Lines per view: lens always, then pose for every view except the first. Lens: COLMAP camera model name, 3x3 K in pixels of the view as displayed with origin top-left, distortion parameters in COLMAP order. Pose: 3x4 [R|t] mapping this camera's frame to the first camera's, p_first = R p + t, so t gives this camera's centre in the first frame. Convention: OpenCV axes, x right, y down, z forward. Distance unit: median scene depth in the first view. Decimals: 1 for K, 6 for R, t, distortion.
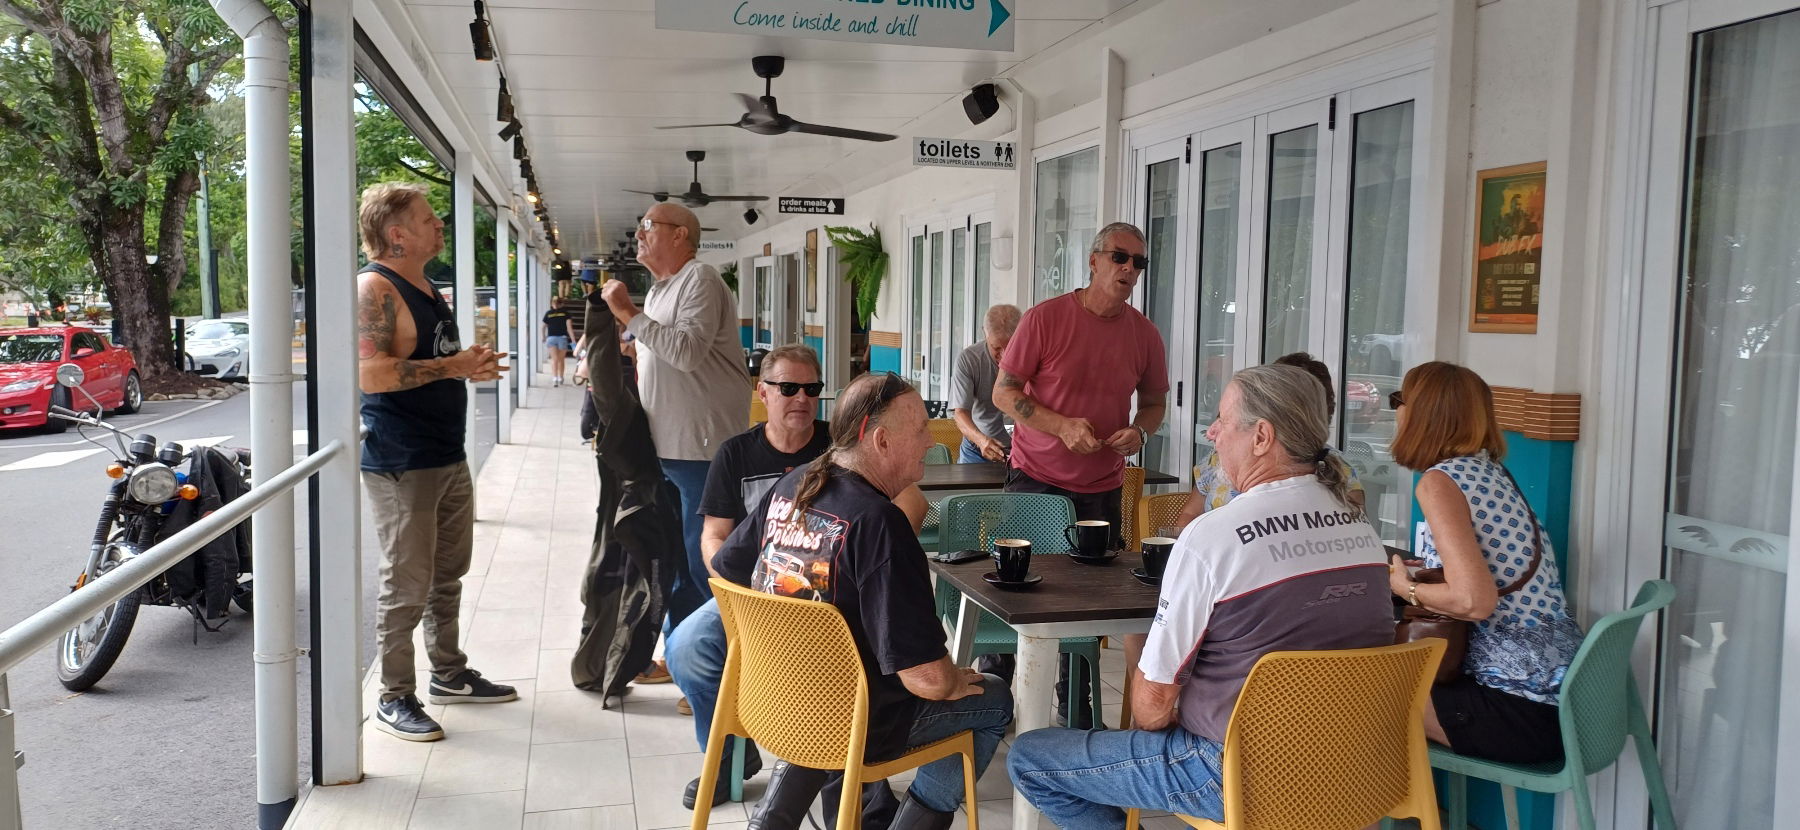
lens RADIAL K [[1315.8, 0, 924.2], [0, 1315.8, 390.8], [0, 0, 1]] dist [0.082485, -0.057484]
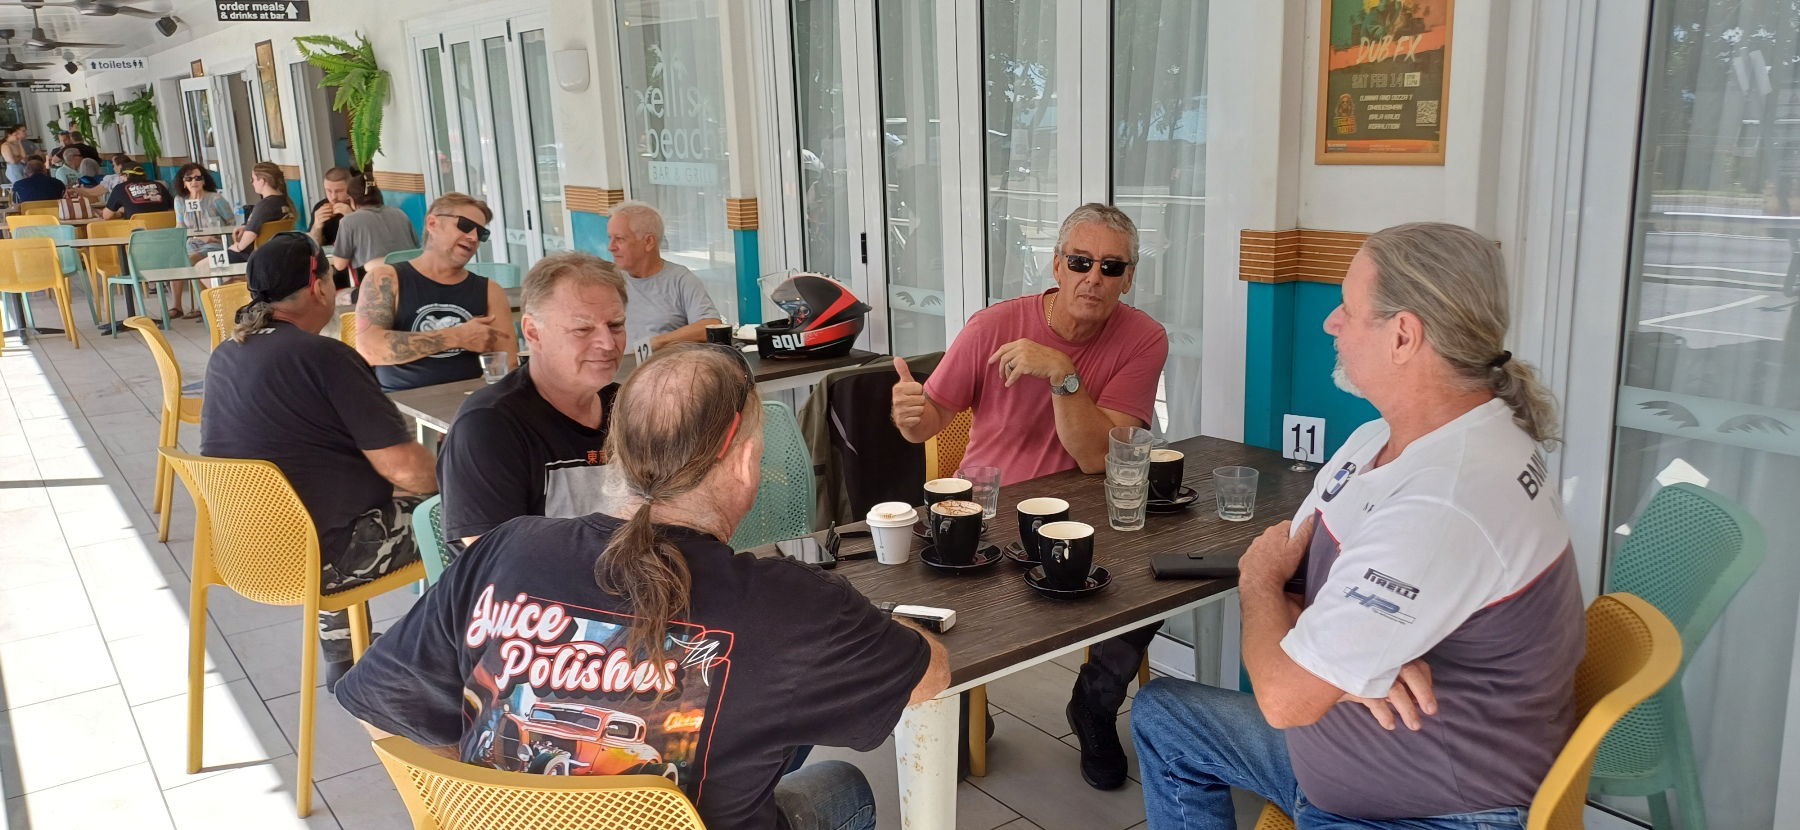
lens RADIAL K [[1263.0, 0, 900.7], [0, 1263.0, 433.1], [0, 0, 1]] dist [0.035570, -0.007988]
pose [[0.923370, -0.124318, 0.363225, -0.115355], [0.057815, 0.980357, 0.188565, -0.044382], [-0.379532, -0.153115, 0.912420, 0.382289]]
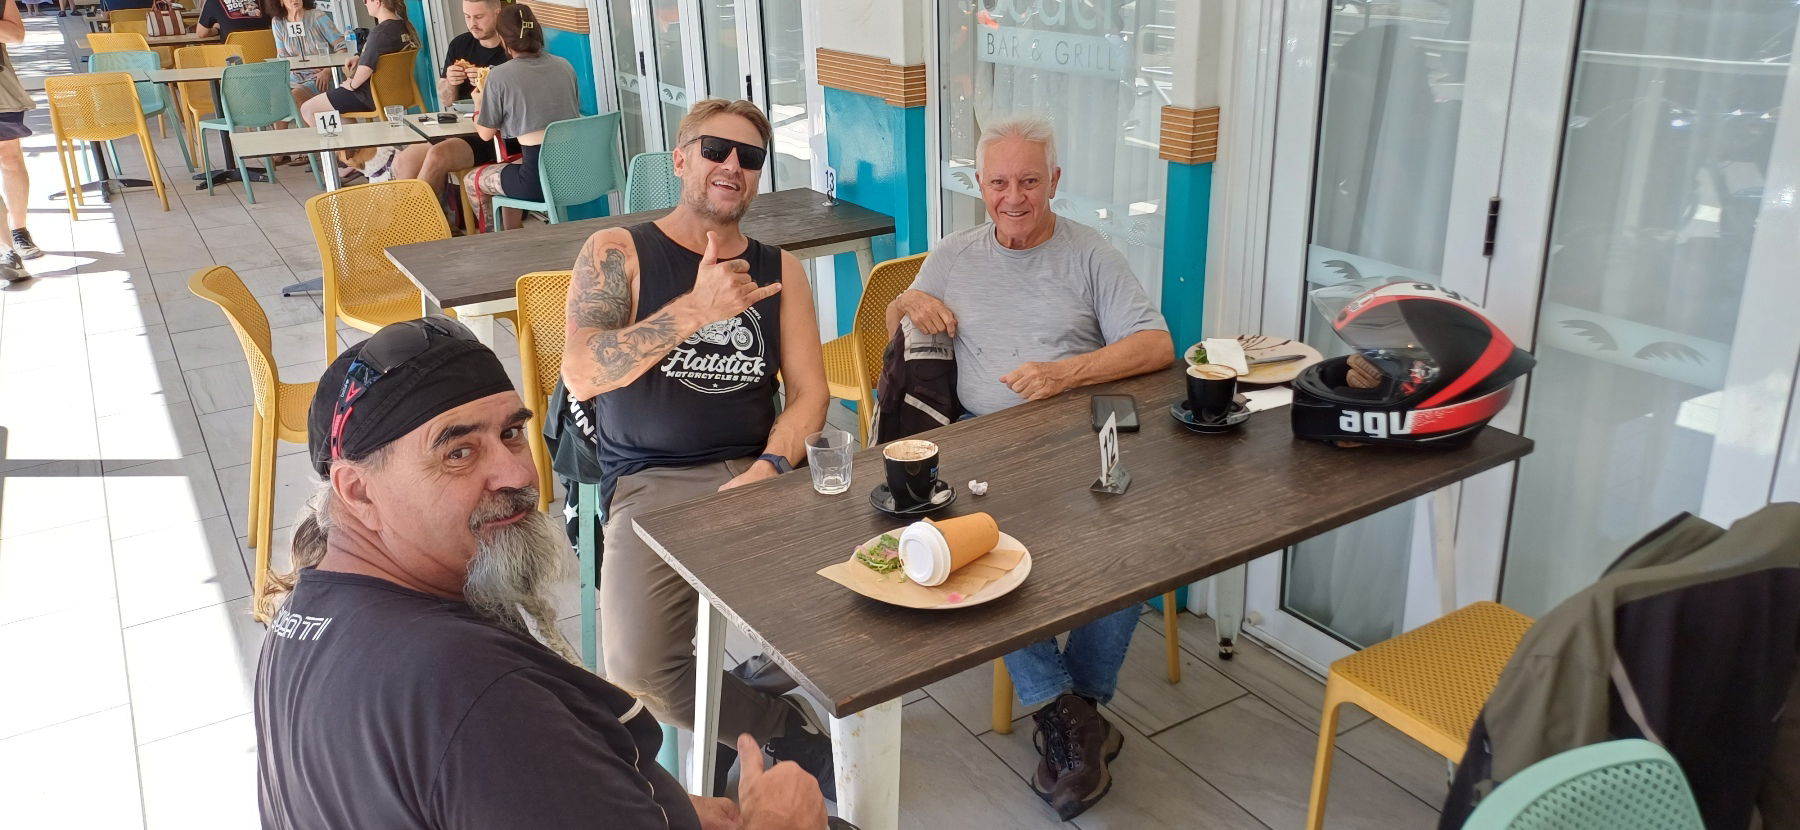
lens RADIAL K [[1315.8, 0, 924.2], [0, 1315.8, 390.8], [0, 0, 1]] dist [0.082485, -0.057484]
pose [[0.951085, -0.135738, 0.277510, -0.146948], [0.052431, 0.956192, 0.288006, -0.101123], [-0.304447, -0.259368, 0.916537, 0.811168]]
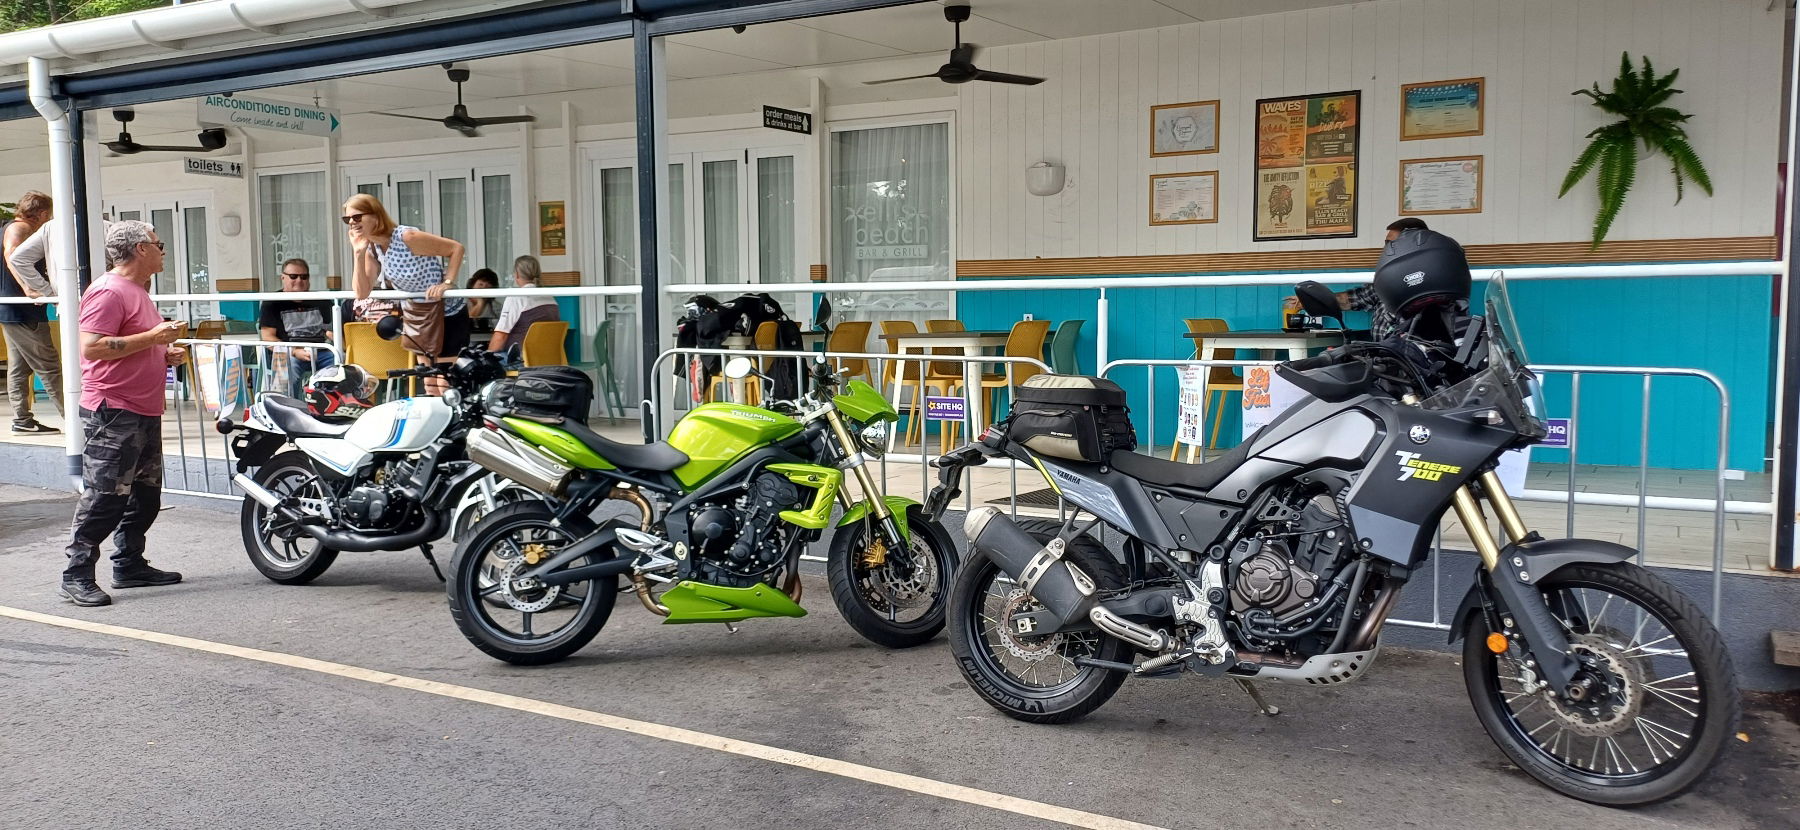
lens RADIAL K [[1315.8, 0, 924.2], [0, 1315.8, 390.8], [0, 0, 1]] dist [0.082485, -0.057484]
pose [[0.680536, -0.063691, 0.729941, -1.226856], [0.061933, 0.997650, 0.029308, 0.231122], [-0.730092, 0.025262, 0.682881, -1.702408]]
